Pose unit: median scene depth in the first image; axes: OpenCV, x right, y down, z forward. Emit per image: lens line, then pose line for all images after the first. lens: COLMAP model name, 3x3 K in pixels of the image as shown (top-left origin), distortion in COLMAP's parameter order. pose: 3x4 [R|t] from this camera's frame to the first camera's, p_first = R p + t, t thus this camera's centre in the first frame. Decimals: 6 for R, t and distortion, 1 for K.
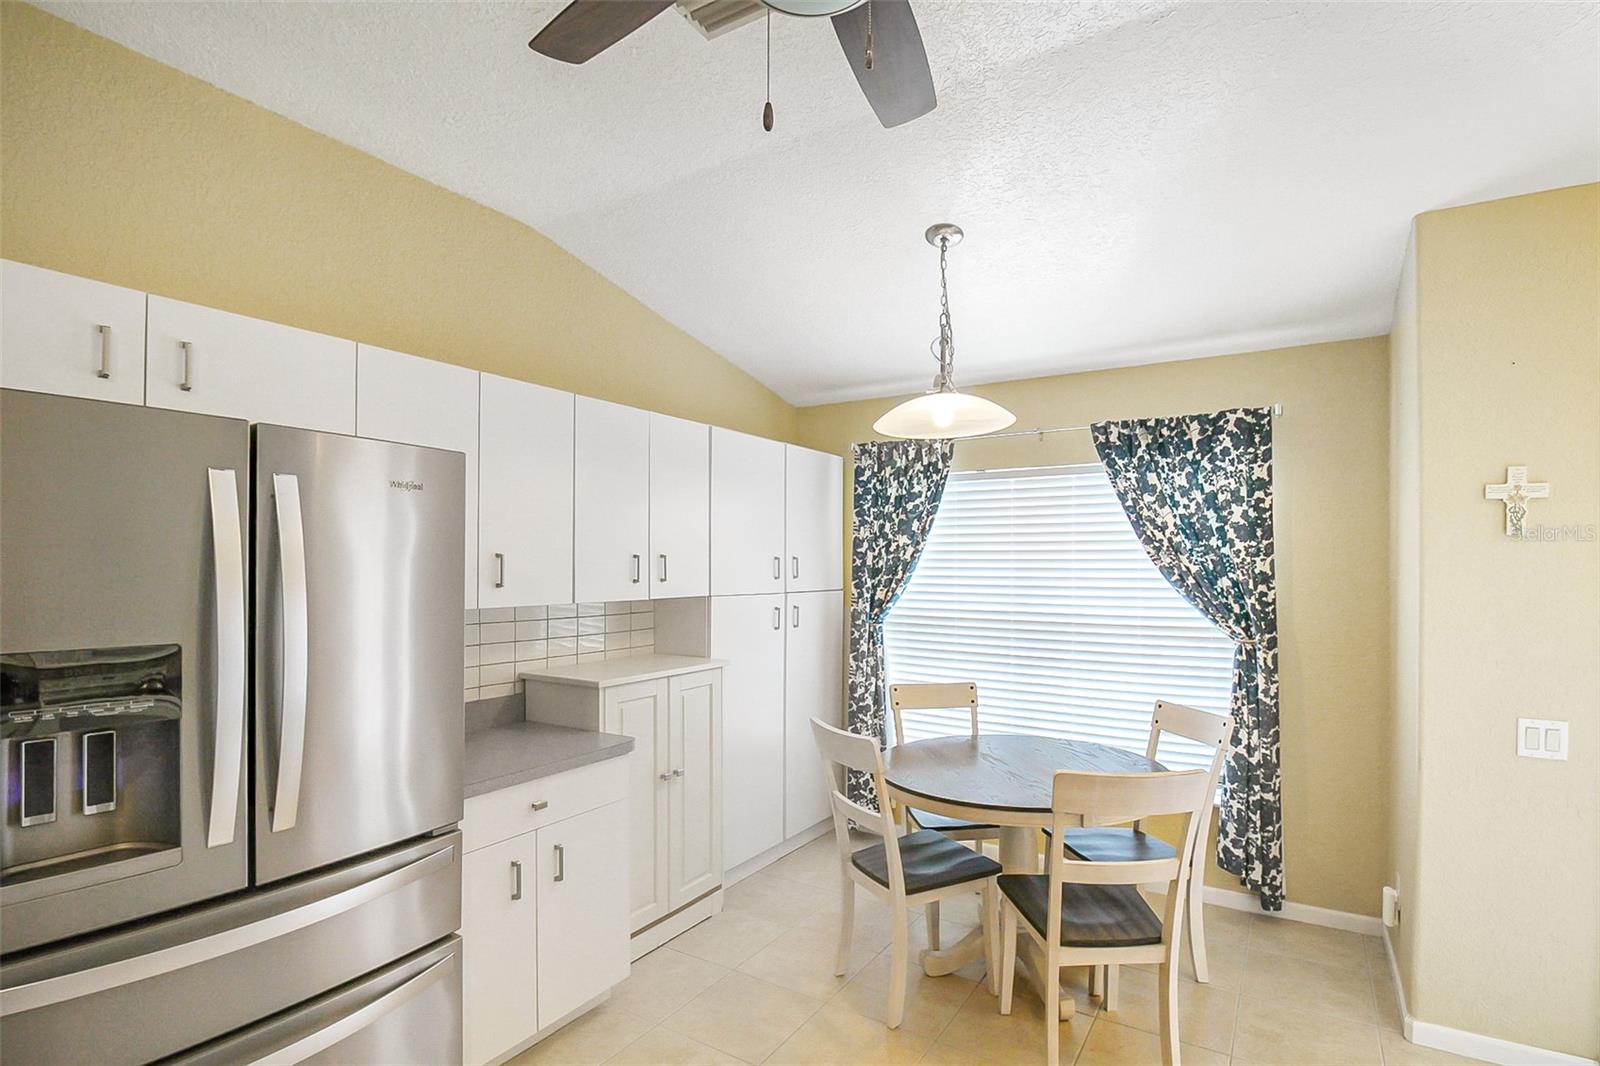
lens RADIAL K [[781.1, 0, 786.1], [0, 781.1, 566.0], [0, 0, 1]] dist [-0.004389, -0.009984]
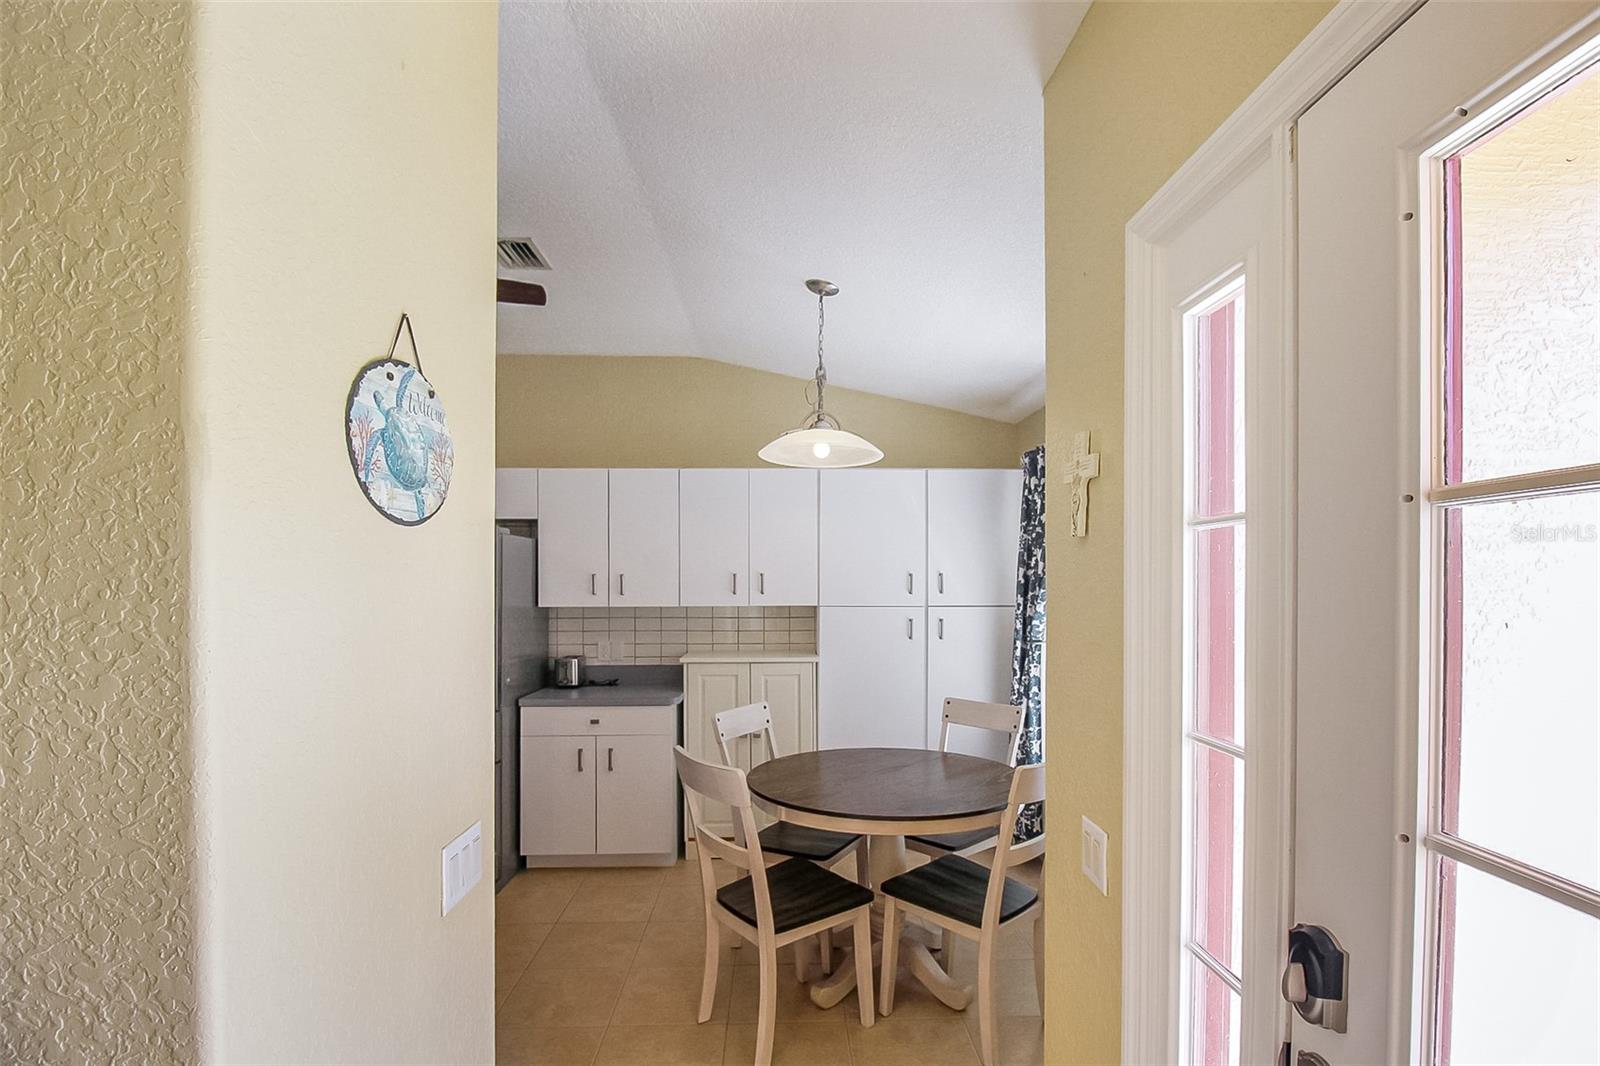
lens RADIAL K [[781.1, 0, 820.3], [0, 781.1, 597.9], [0, 0, 1]] dist [-0.004389, -0.009984]
pose [[0.585158, 0.013551, -0.810806, 1.275138], [-0.003514, 0.999893, 0.014176, 0.011013], [0.810912, -0.005446, 0.585143, 0.380429]]
